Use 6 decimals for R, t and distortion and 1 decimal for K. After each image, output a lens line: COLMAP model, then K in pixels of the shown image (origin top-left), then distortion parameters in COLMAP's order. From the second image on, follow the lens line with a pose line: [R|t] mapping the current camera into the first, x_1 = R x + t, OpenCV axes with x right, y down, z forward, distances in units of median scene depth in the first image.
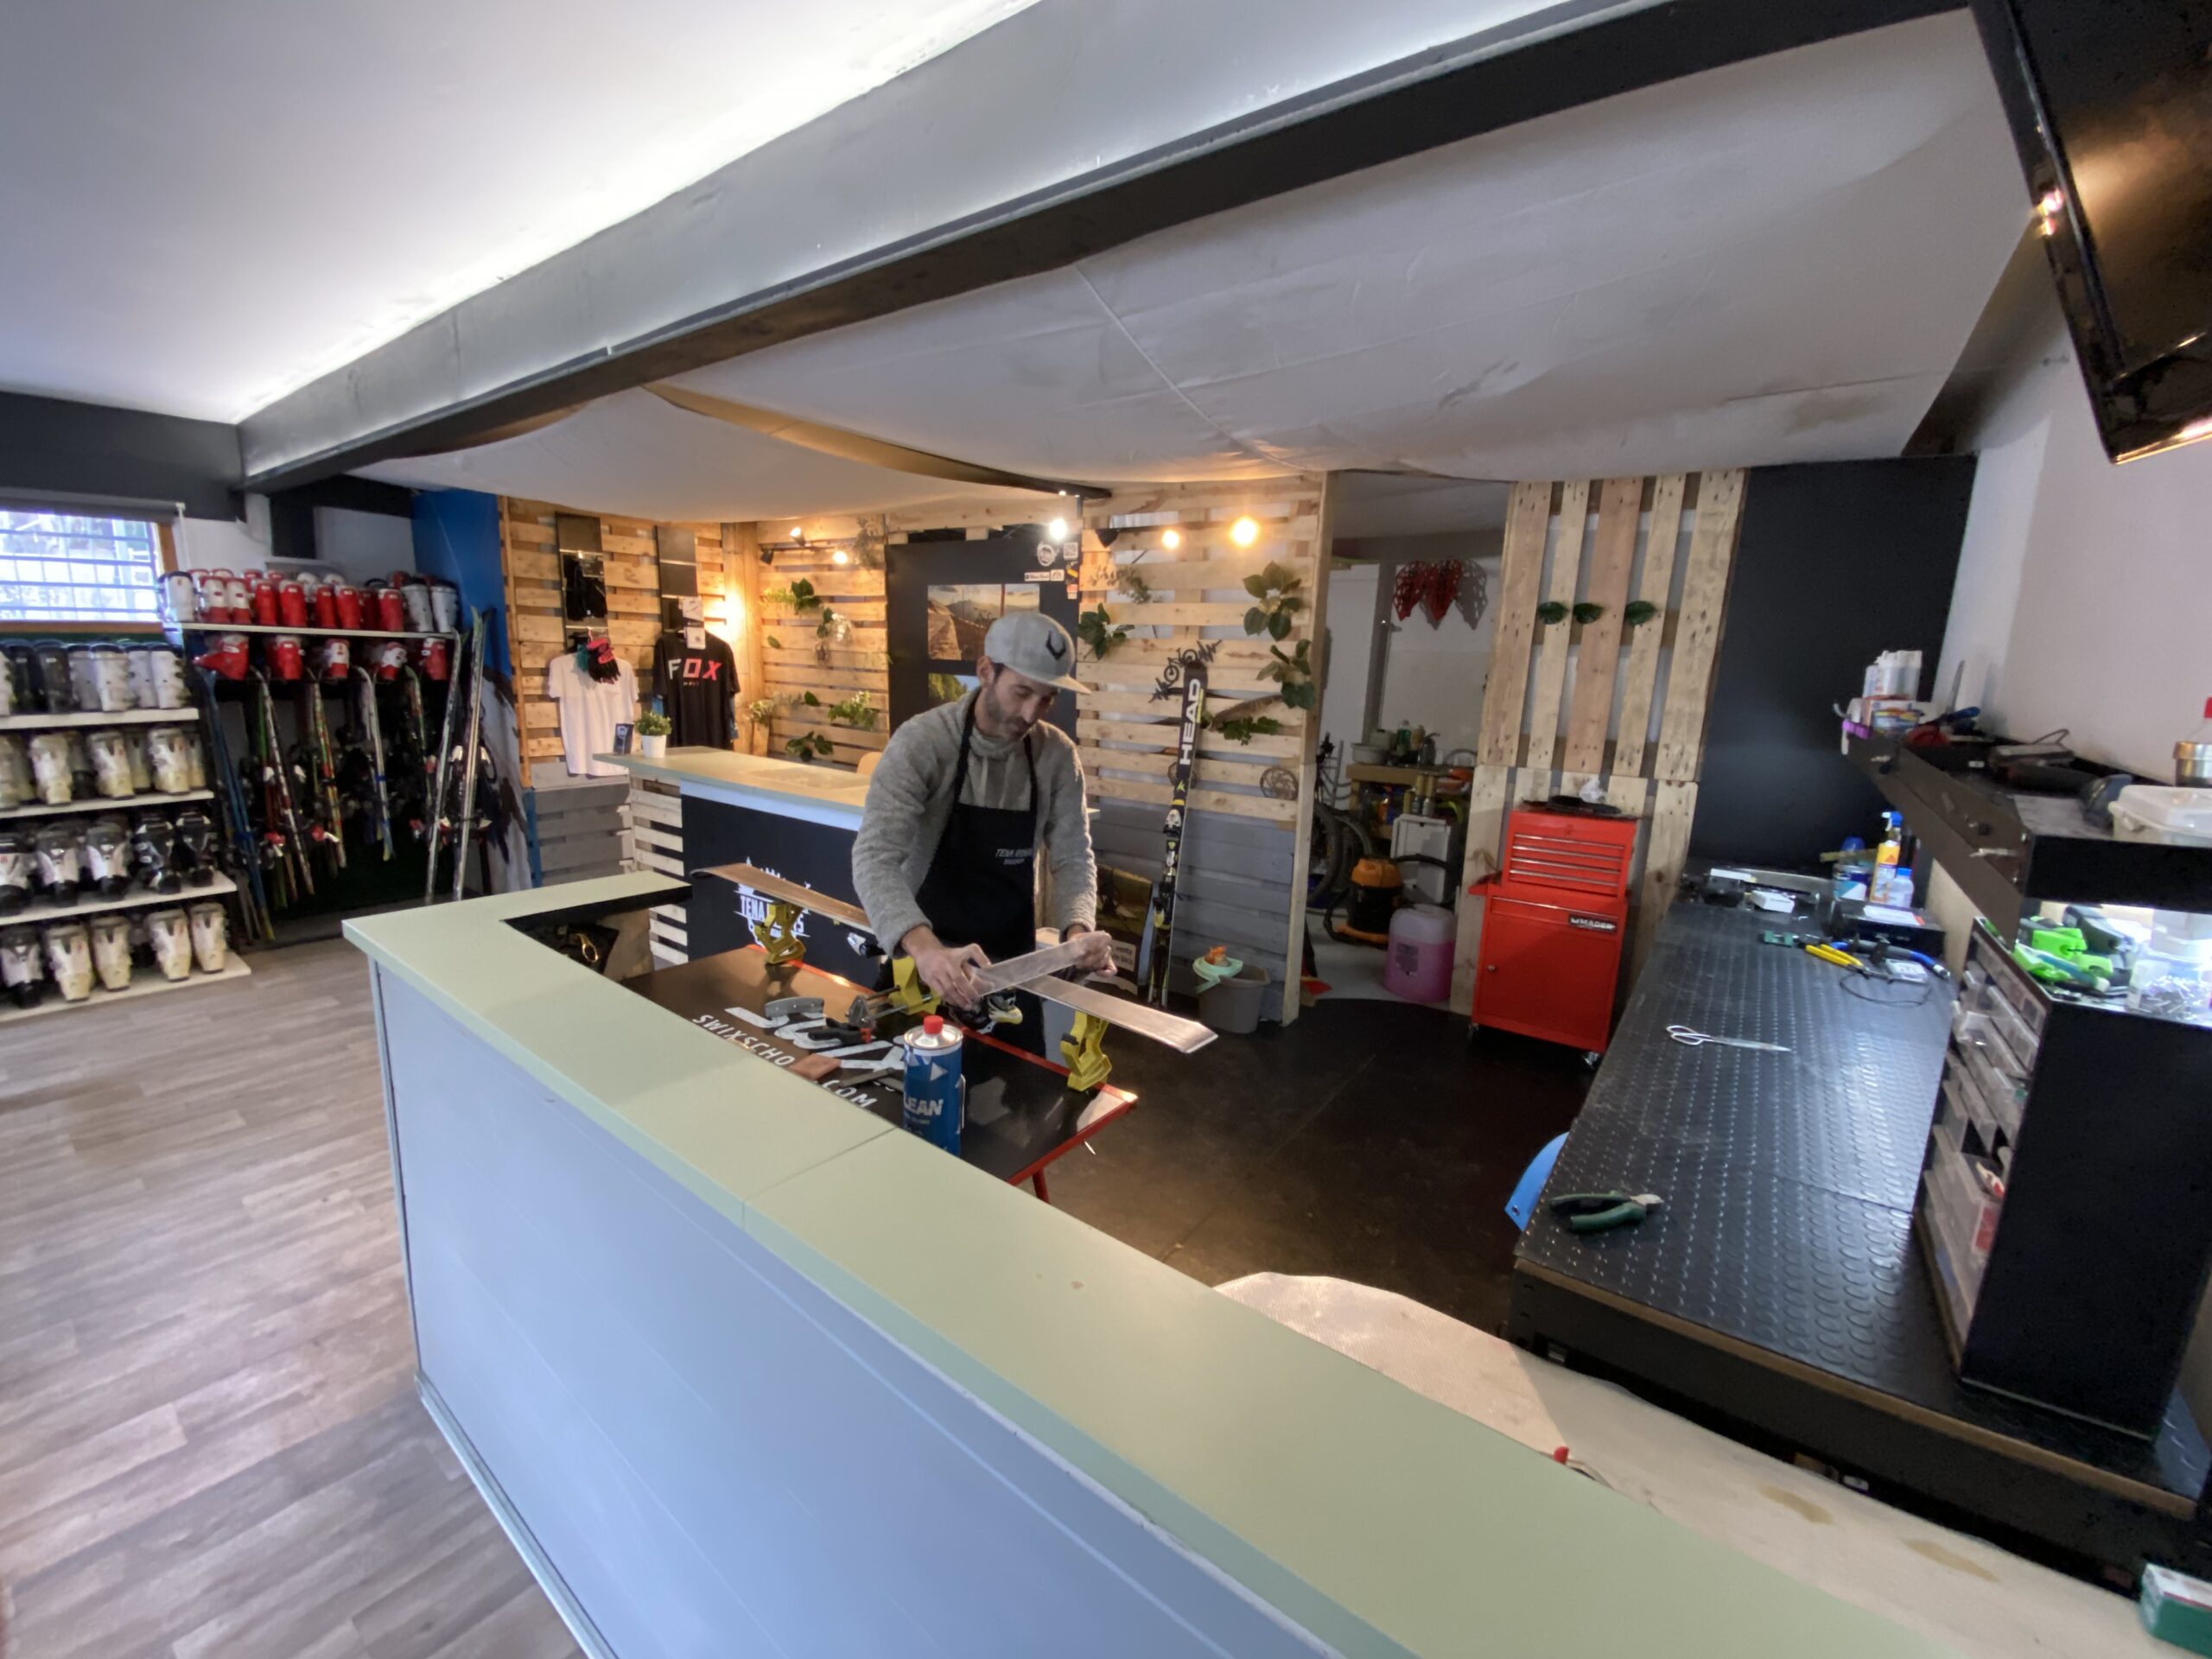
lens RADIAL K [[967.4, 0, 1106.0], [0, 967.4, 829.5], [0, 0, 1]] dist [0.041928, -0.000739]
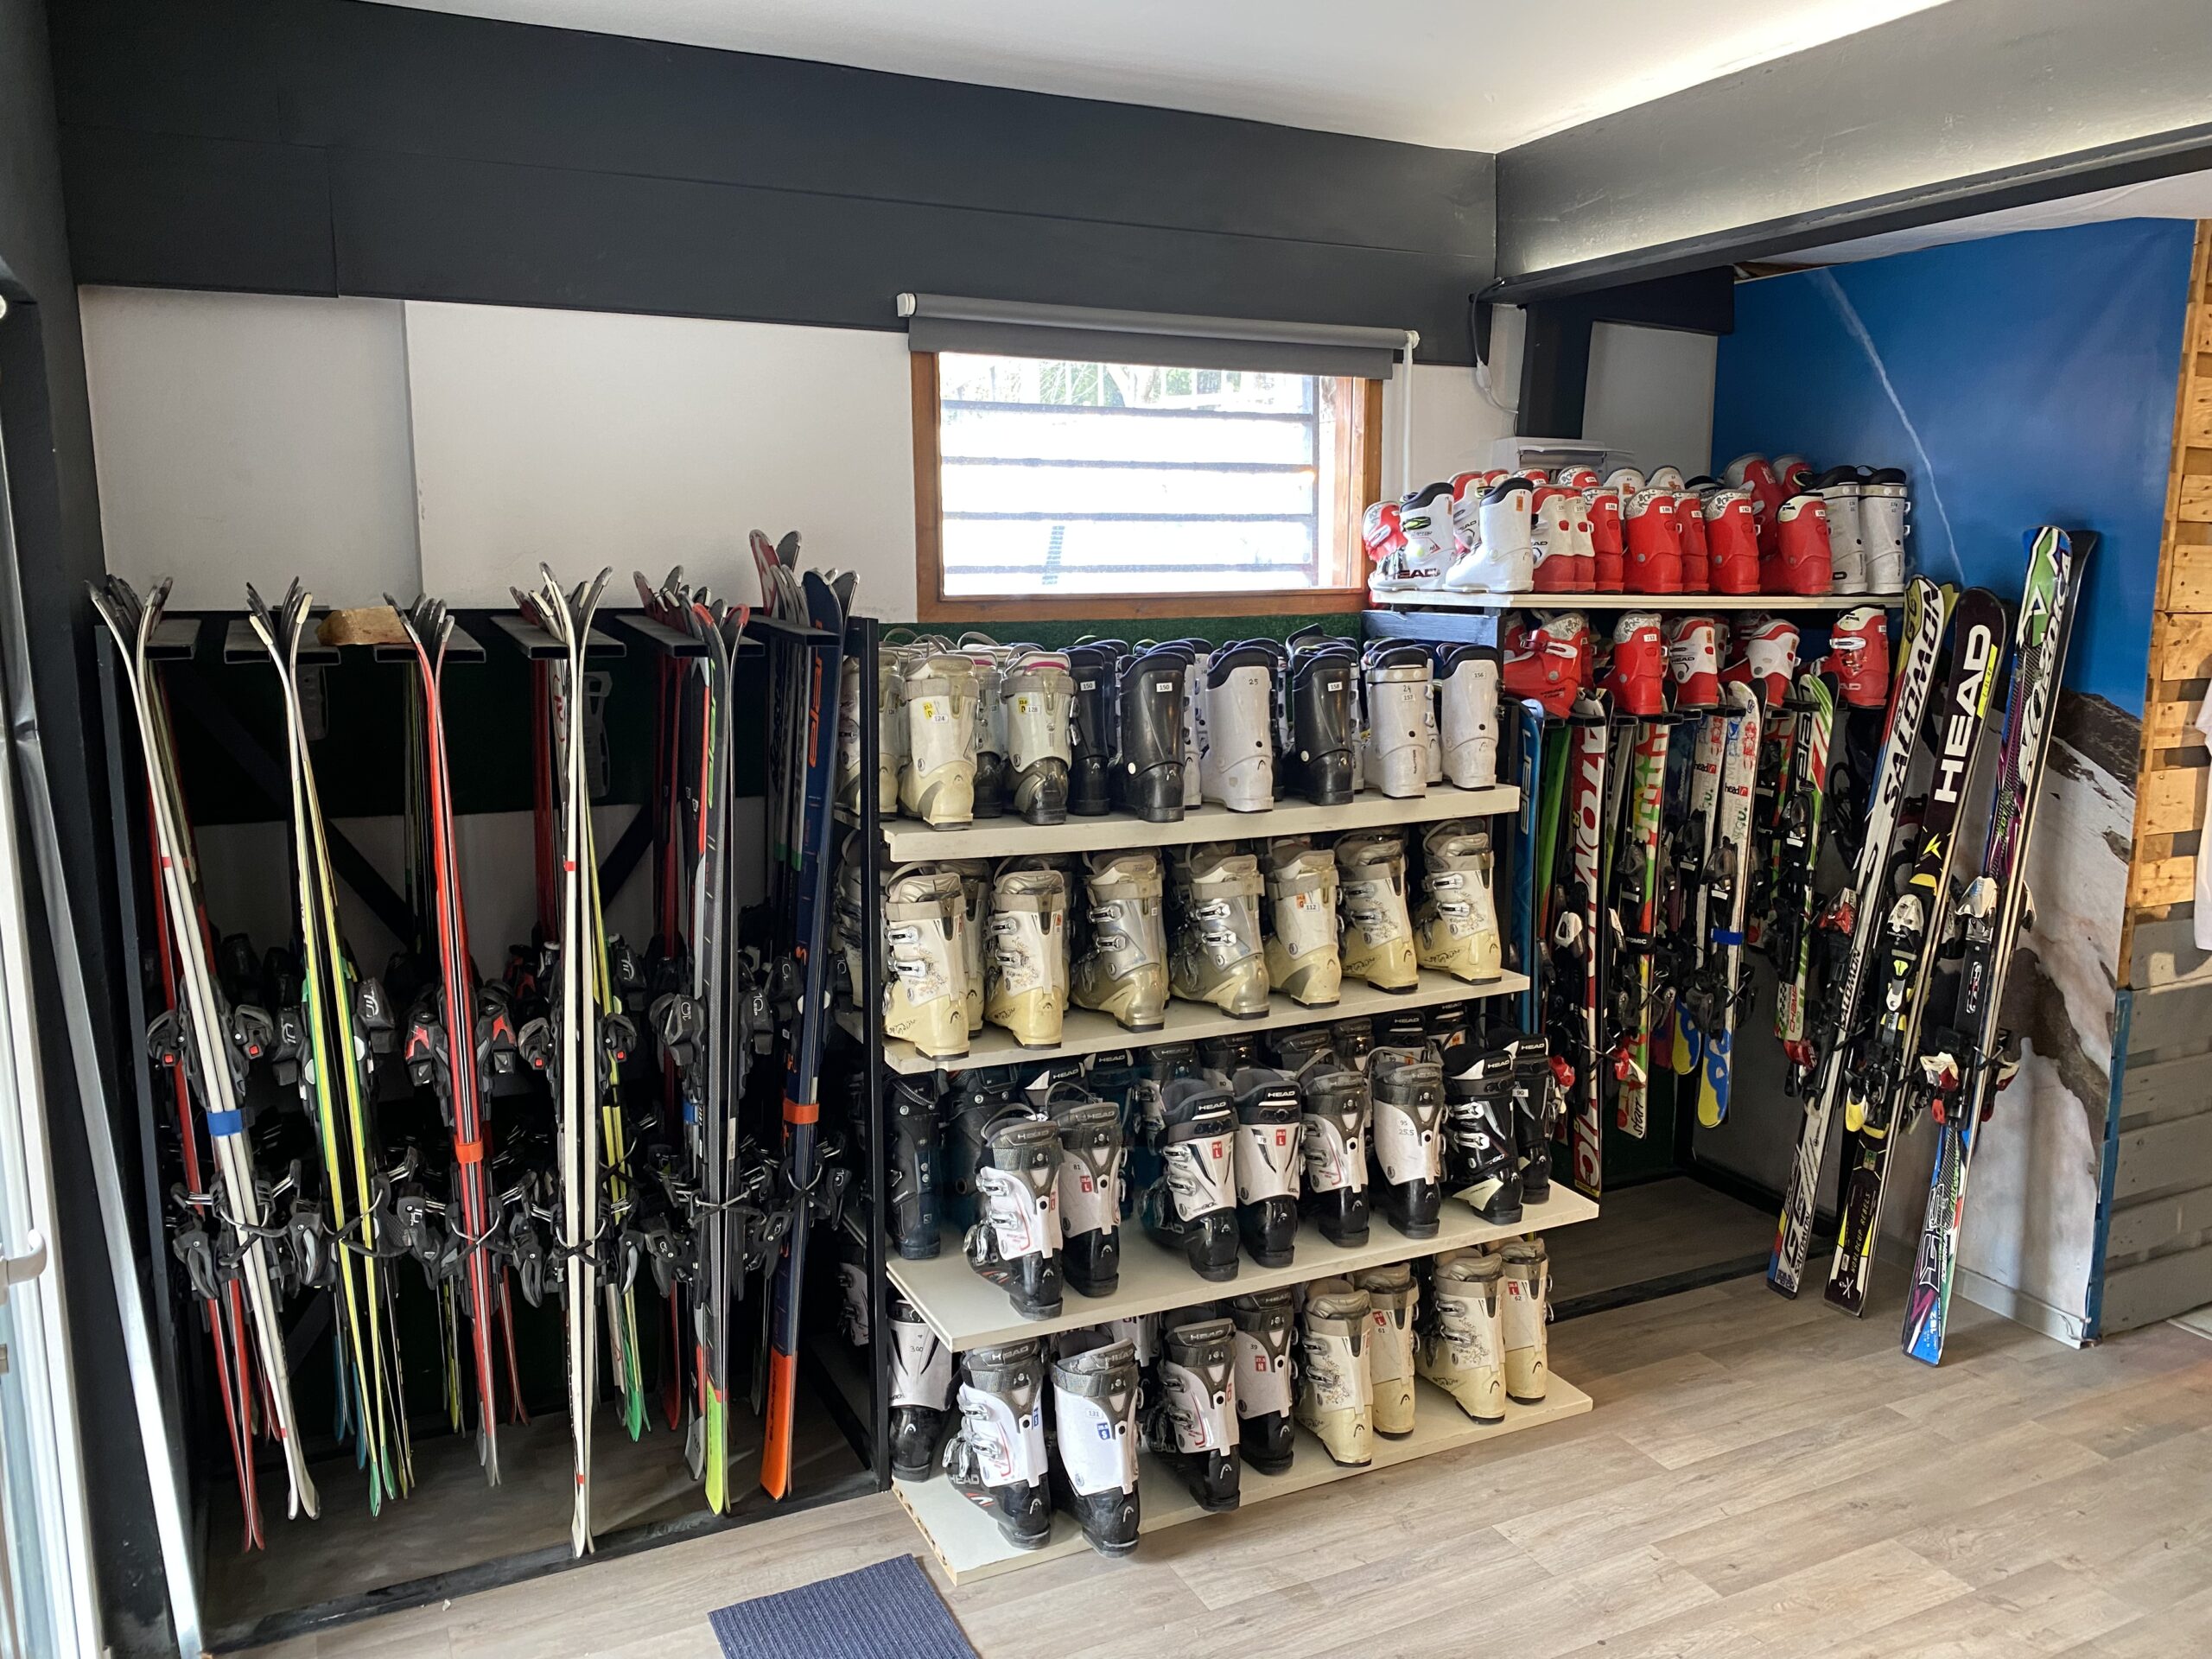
lens RADIAL K [[1755.7, 0, 1106.0], [0, 1755.7, 829.5], [0, 0, 1]] dist [0.027825, -0.003786]
pose [[0.917016, 0.039150, -0.396925, -0.732145], [-0.053756, 0.998222, -0.025735, -0.069368], [0.395212, 0.044937, 0.917490, 0.210948]]
